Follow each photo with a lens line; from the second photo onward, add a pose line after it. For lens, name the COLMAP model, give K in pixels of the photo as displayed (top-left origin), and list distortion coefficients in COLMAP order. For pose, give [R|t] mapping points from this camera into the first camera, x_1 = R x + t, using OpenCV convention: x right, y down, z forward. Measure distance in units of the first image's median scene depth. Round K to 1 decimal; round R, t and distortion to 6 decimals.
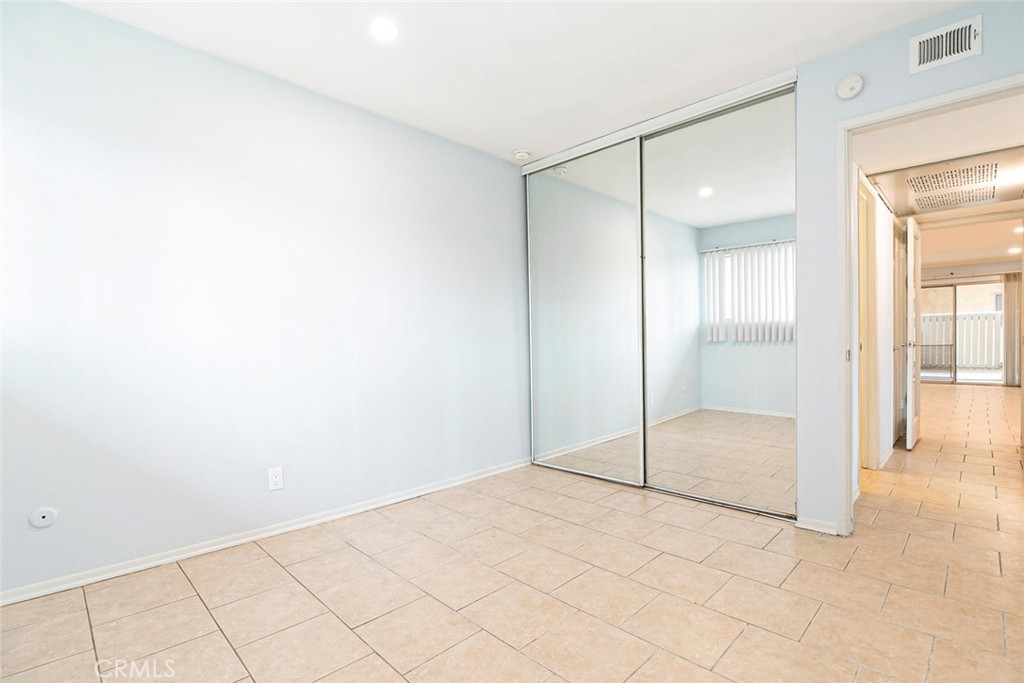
lens RADIAL K [[470.5, 0, 529.5], [0, 470.5, 342.4], [0, 0, 1]] dist [0.005161, -0.000276]
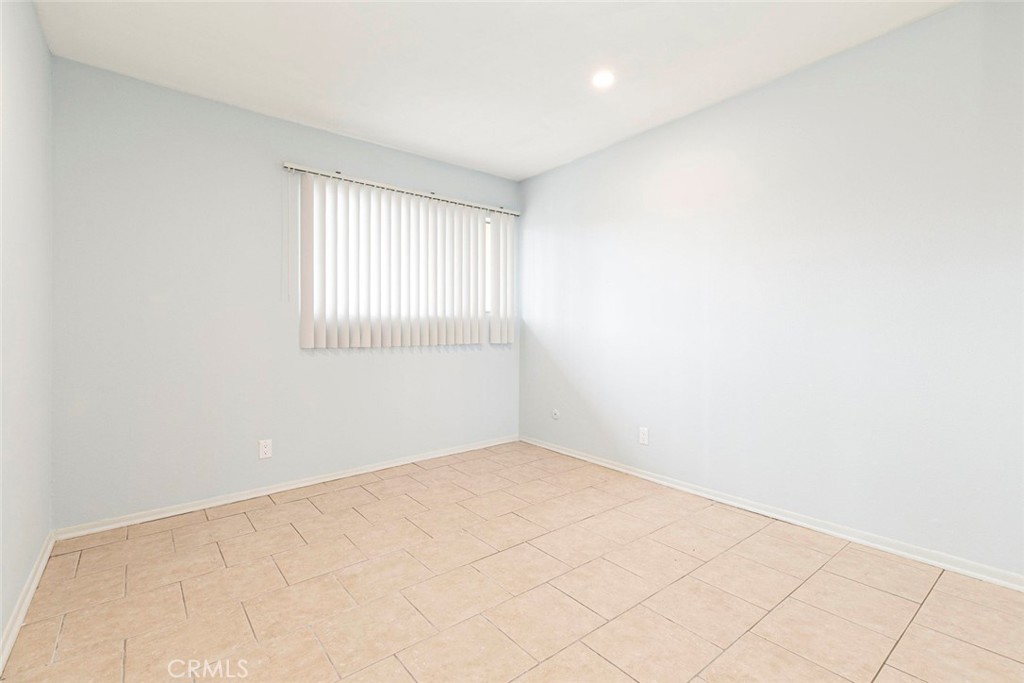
lens RADIAL K [[470.5, 0, 527.9], [0, 470.5, 334.4], [0, 0, 1]] dist [0.005161, -0.000276]
pose [[-0.113062, 0.008691, -0.993550, 0.803458], [-0.003365, 0.999953, 0.009130, -0.006286], [0.993582, 0.004375, -0.113027, 0.825301]]
